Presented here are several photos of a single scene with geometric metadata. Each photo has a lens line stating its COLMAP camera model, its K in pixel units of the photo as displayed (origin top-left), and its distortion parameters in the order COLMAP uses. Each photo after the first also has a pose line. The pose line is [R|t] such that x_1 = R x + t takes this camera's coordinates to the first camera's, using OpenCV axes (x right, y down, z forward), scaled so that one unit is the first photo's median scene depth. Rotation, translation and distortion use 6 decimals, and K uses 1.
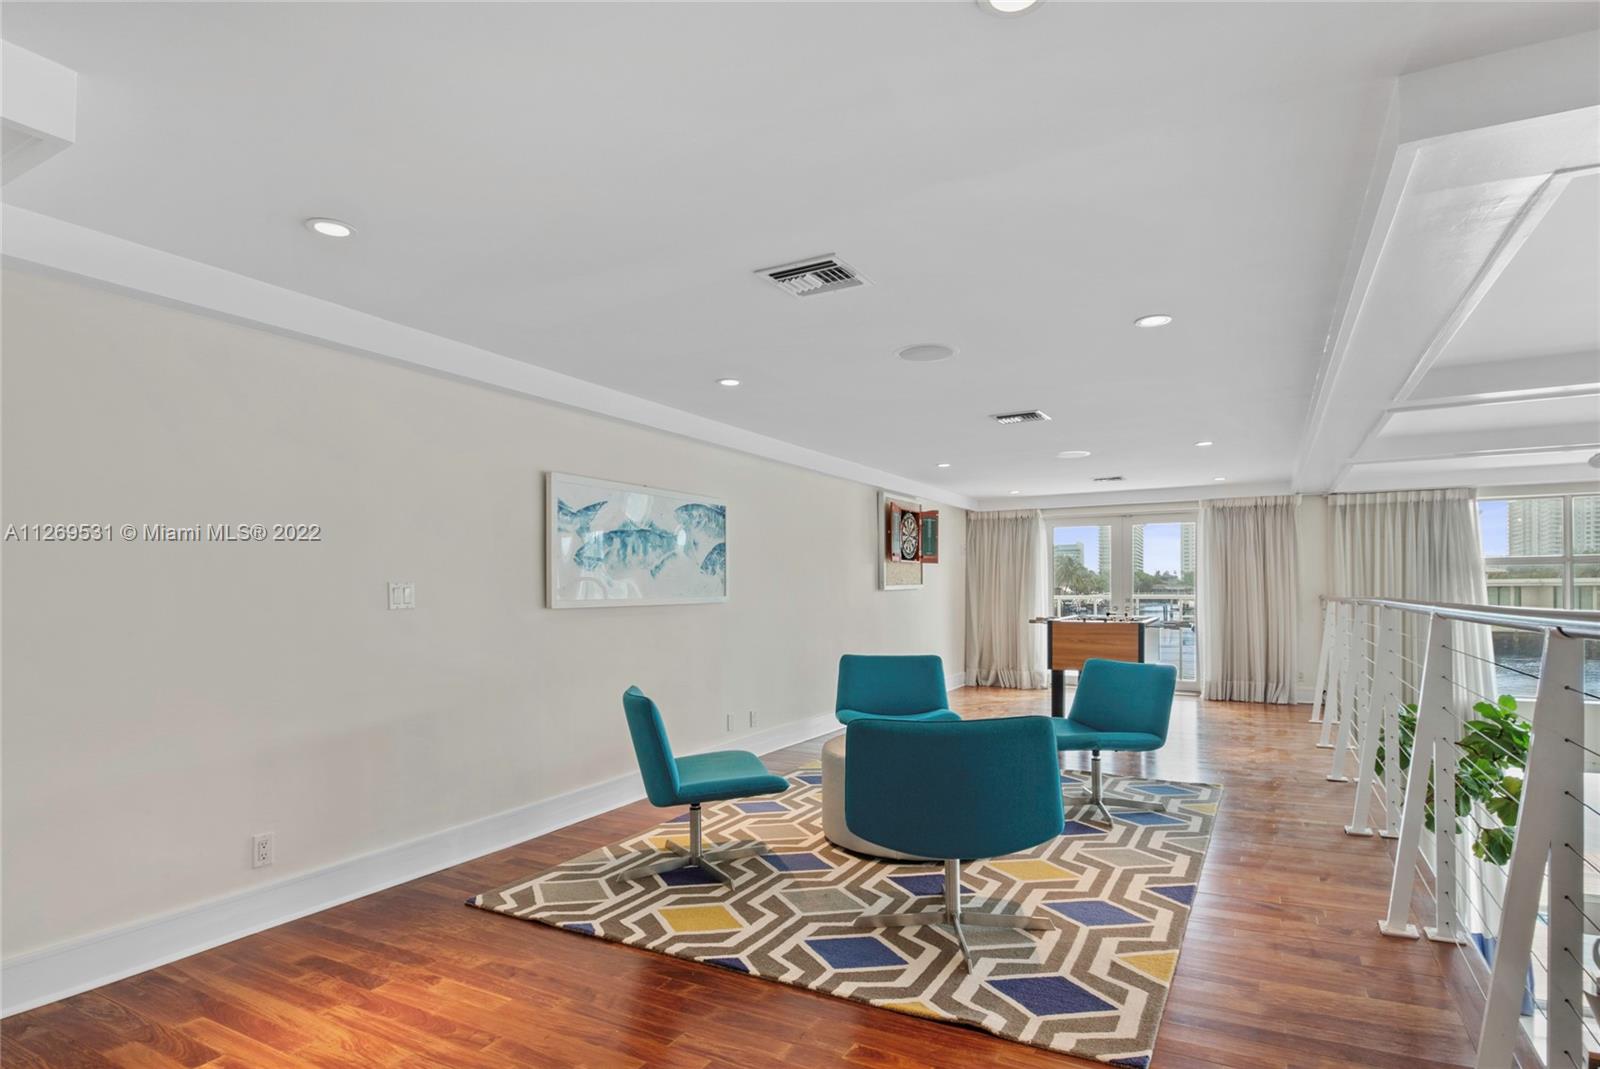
lens RADIAL K [[834.3, 0, 803.5], [0, 834.3, 599.6], [0, 0, 1]] dist [0.017889, -0.000808]
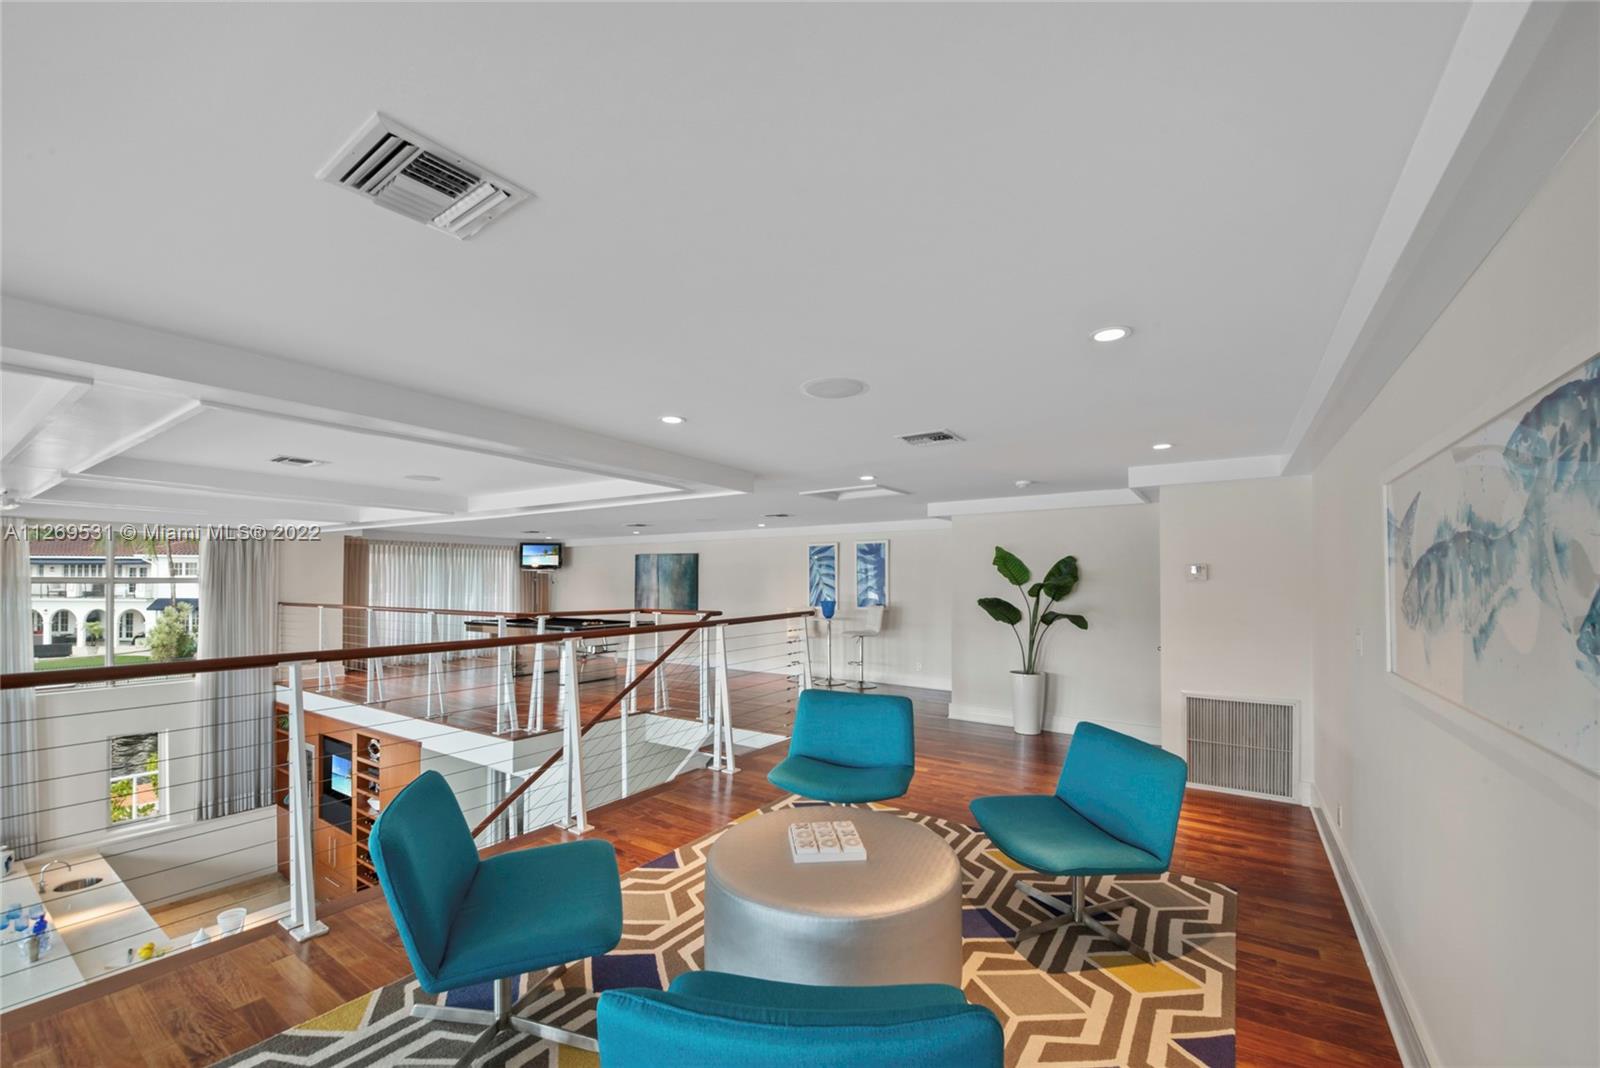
lens RADIAL K [[655.7, 0, 792.0], [0, 655.7, 571.5], [0, 0, 1]] dist [-0.024295, 0.001145]
pose [[-0.995531, 0.000906, 0.094429, 0.131277], [0.000548, 0.999993, -0.003820, -0.086044], [-0.094432, -0.003751, -0.995524, 1.778392]]
